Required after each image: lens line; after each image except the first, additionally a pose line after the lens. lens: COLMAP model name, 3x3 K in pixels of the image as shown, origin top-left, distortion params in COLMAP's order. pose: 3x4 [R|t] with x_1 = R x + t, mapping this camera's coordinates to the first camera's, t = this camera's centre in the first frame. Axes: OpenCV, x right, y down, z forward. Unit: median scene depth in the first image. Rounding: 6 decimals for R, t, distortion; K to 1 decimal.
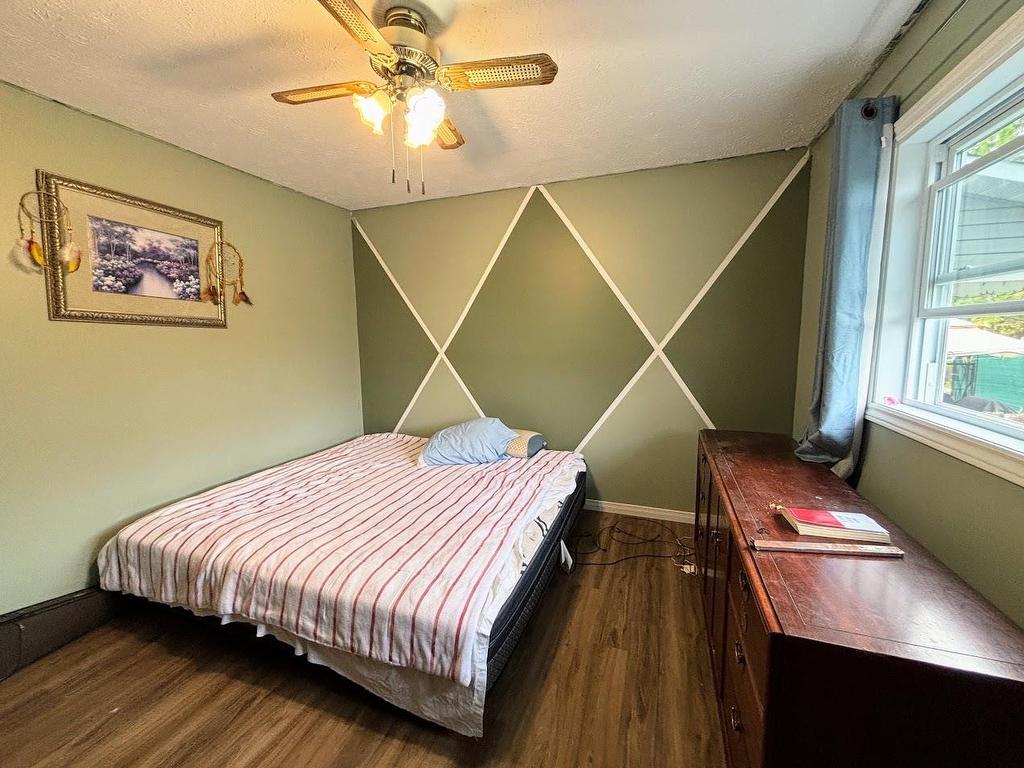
lens RADIAL K [[413.7, 0, 505.2], [0, 413.7, 380.5], [0, 0, 1]] dist [-0.003215, 0.001281]
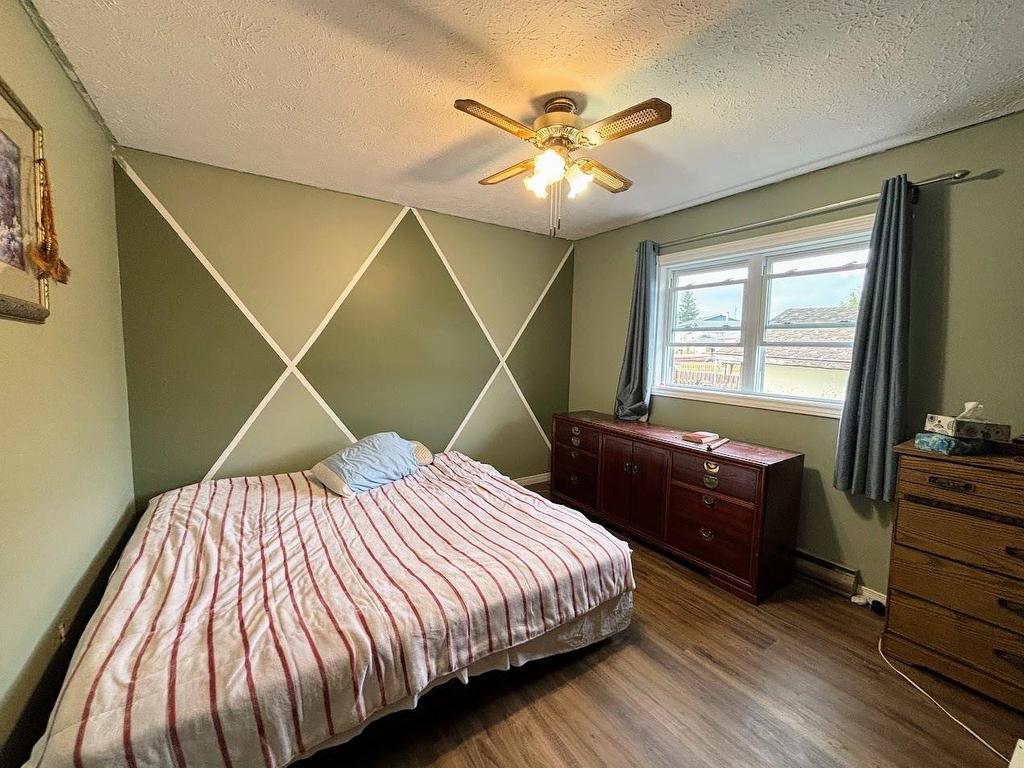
lens RADIAL K [[413.7, 0, 510.6], [0, 413.7, 383.1], [0, 0, 1]] dist [-0.003215, 0.001281]
pose [[0.589589, -0.047333, 0.806315, -1.234800], [0.065112, 0.997818, 0.010963, -0.033632], [-0.805074, 0.046037, 0.591385, 0.362848]]
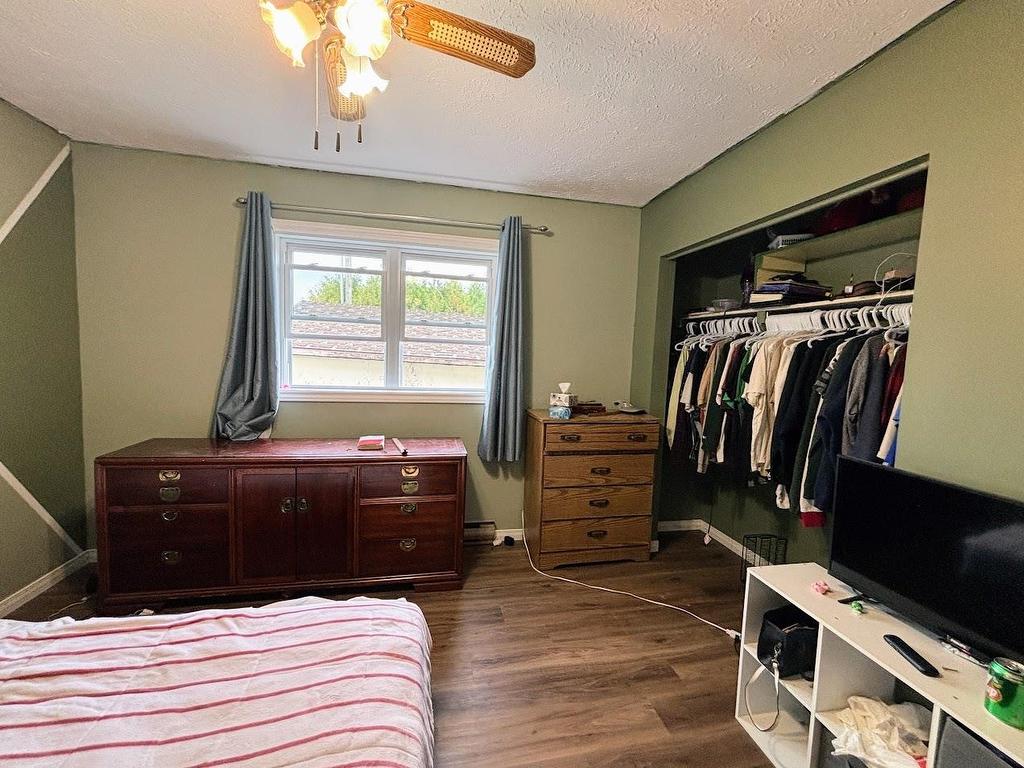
lens RADIAL K [[413.7, 0, 510.9], [0, 413.7, 381.8], [0, 0, 1]] dist [-0.003215, 0.001281]
pose [[-0.530814, -0.069394, 0.844642, -0.941011], [0.066581, 0.990147, 0.123191, -0.117115], [-0.844869, 0.121629, -0.520964, 1.091910]]
